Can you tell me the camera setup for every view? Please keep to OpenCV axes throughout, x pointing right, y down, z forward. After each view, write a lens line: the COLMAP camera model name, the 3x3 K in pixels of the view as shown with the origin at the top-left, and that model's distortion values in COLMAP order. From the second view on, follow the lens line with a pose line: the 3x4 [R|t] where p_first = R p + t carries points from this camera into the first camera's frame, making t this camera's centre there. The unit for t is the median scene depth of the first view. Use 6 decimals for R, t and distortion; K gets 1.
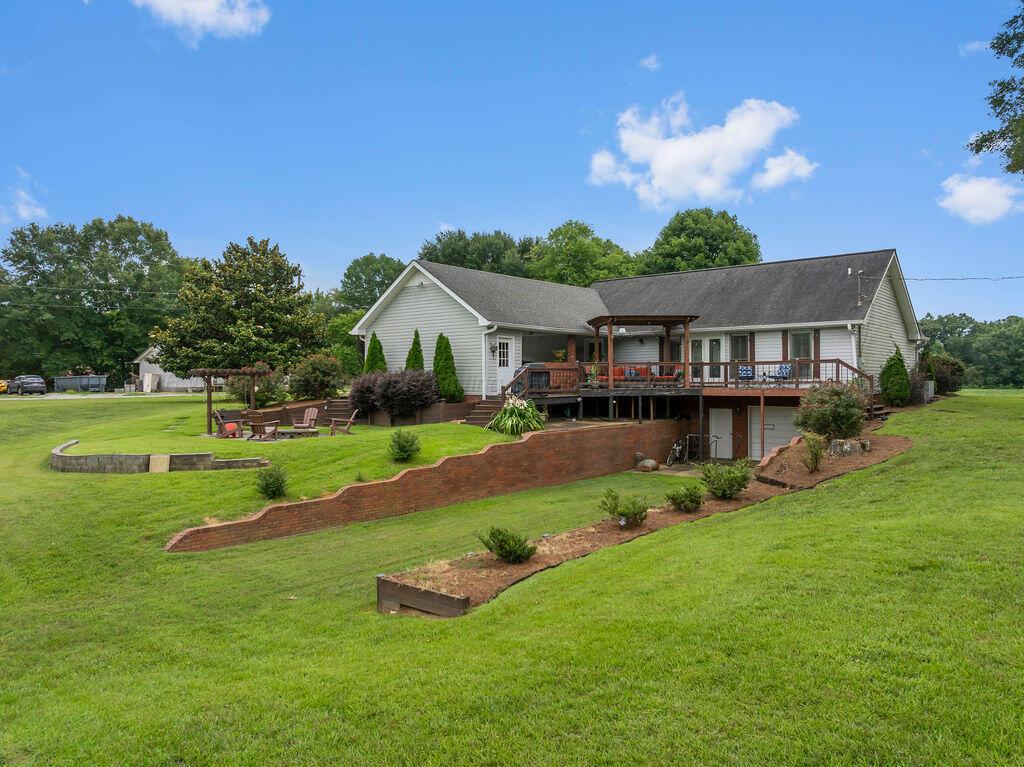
lens RADIAL K [[736.4, 0, 520.6], [0, 736.4, 382.5], [0, 0, 1]] dist [-0.030547, 0.005434]
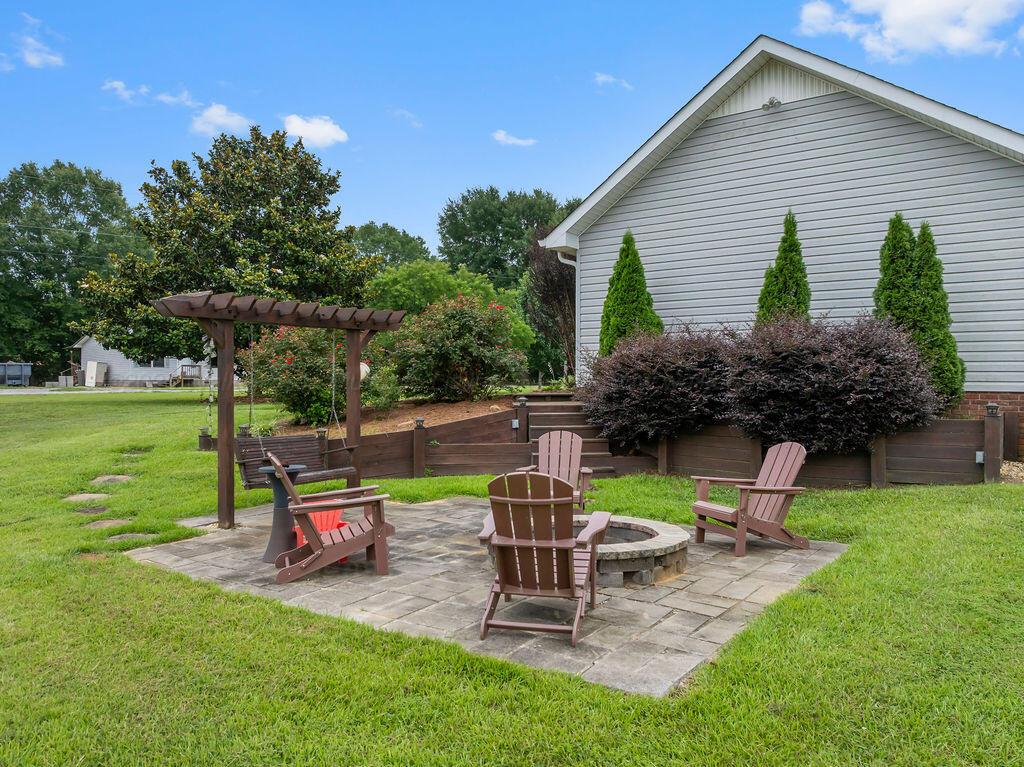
lens RADIAL K [[736.4, 0, 520.6], [0, 736.4, 382.5], [0, 0, 1]] dist [-0.030547, 0.005434]
pose [[0.998910, 0.003825, 0.046512, -0.156090], [-0.004006, 0.999985, 0.003805, 0.006253], [-0.046497, -0.003987, 0.998910, 0.342055]]
